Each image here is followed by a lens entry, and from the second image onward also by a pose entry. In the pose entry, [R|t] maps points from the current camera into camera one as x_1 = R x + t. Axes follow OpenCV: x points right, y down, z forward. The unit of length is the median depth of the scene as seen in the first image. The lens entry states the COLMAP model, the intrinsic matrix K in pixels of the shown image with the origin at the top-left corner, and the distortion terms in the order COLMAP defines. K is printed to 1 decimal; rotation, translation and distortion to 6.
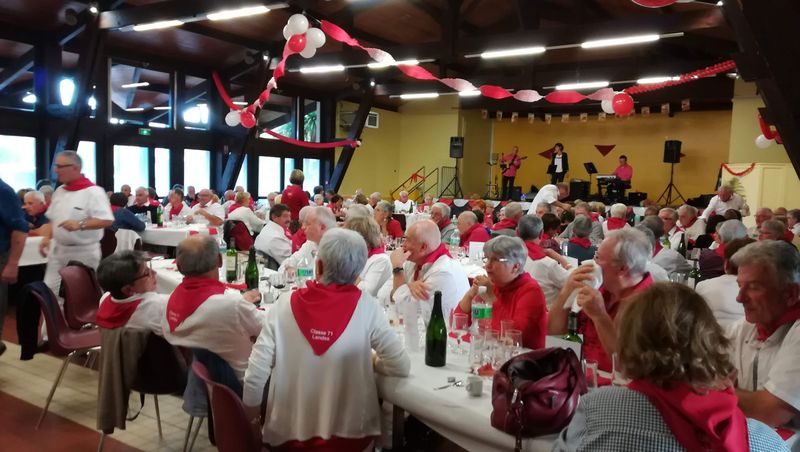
lens RADIAL K [[608.4, 0, 400.0], [0, 608.4, 228.8], [0, 0, 1]] dist [0.027116, -0.002421]
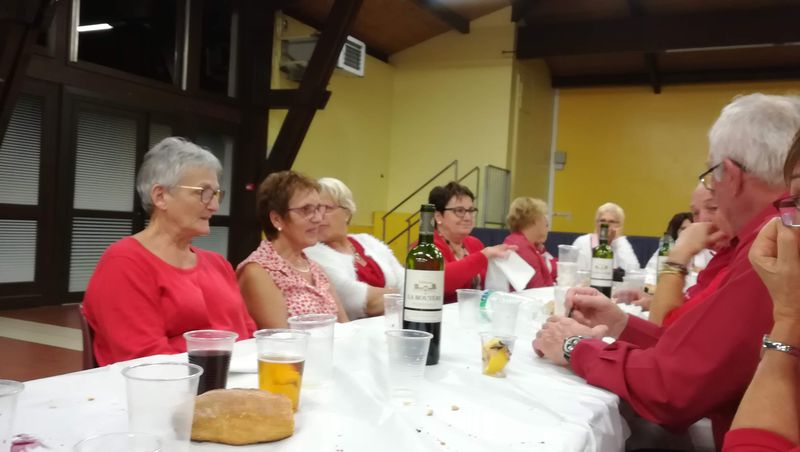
lens RADIAL K [[716.9, 0, 397.4], [0, 716.9, 227.4], [0, 0, 1]] dist [0.009500, 0.037638]
pose [[0.995067, 0.017332, 0.097679, -0.061721], [-0.010223, 0.997293, -0.072813, -0.009150], [-0.098677, 0.071456, 0.992551, 0.459465]]
